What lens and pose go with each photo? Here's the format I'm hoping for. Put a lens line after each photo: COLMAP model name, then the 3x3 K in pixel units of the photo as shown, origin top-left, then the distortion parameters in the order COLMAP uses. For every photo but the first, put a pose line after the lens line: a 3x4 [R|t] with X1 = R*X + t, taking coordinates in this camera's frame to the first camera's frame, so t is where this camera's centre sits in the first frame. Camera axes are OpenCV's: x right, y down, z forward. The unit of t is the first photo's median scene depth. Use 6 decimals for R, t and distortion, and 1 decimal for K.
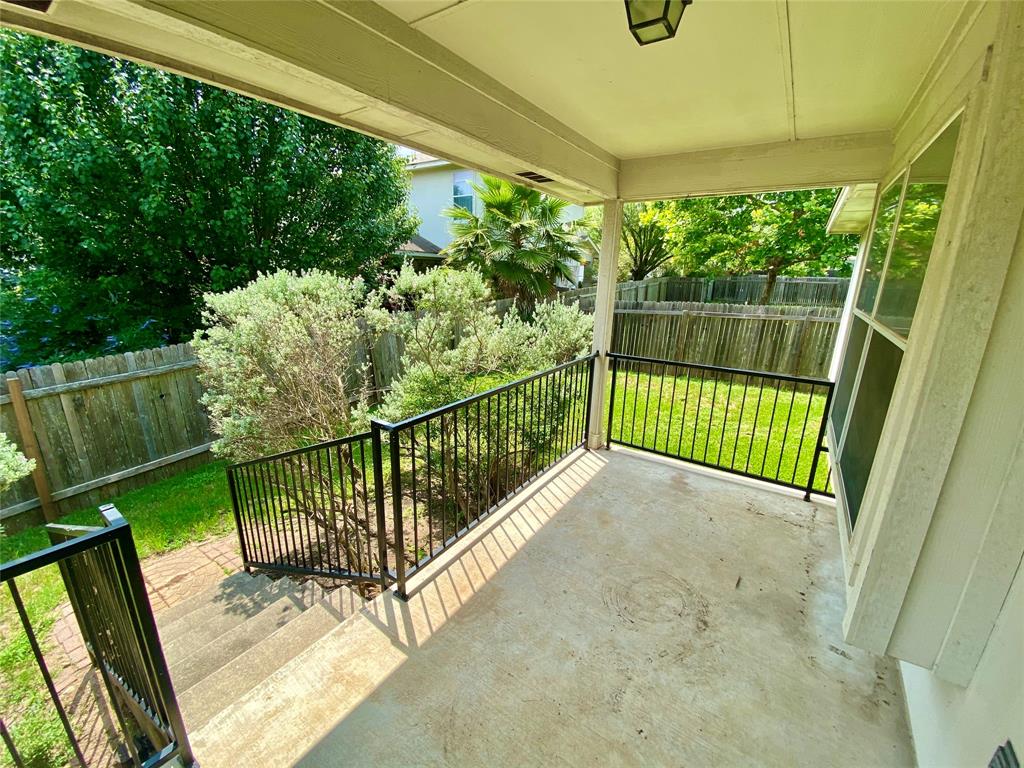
lens RADIAL K [[414.3, 0, 514.4], [0, 414.3, 382.0], [0, 0, 1]] dist [0.058100, -0.036192]
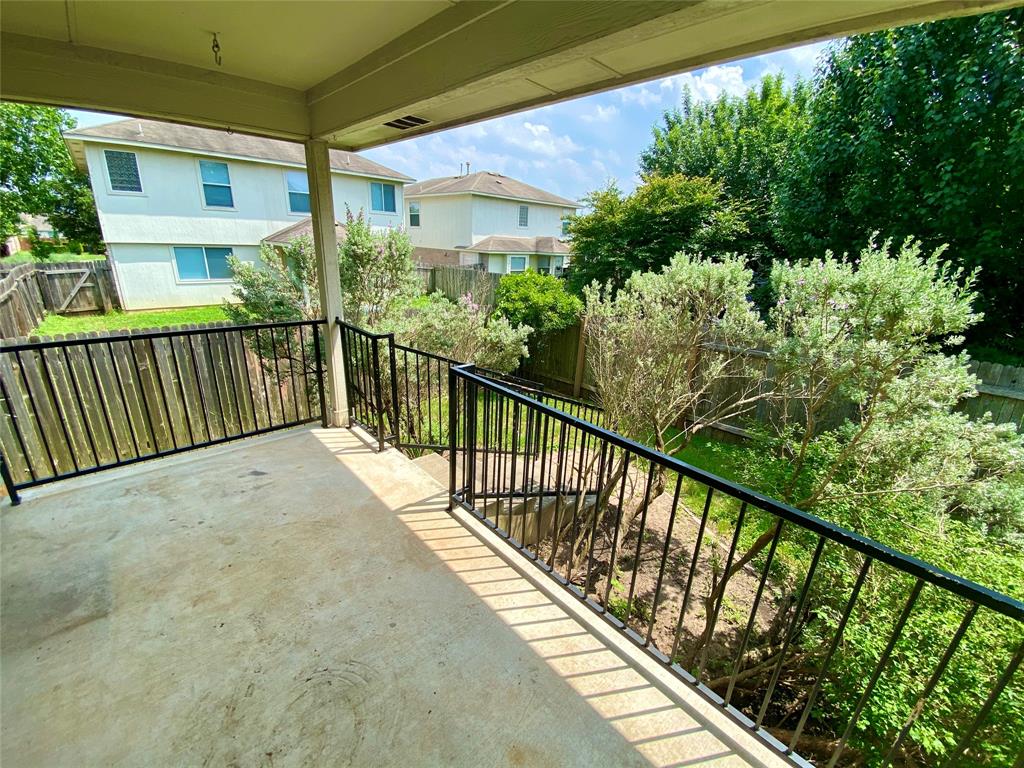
lens RADIAL K [[414.3, 0, 514.4], [0, 414.3, 382.0], [0, 0, 1]] dist [0.058100, -0.036192]
pose [[-0.218044, 0.269507, -0.937989, 0.733648], [-0.337833, 0.880849, 0.331622, -0.283743], [0.915601, 0.389192, -0.101016, 1.138714]]
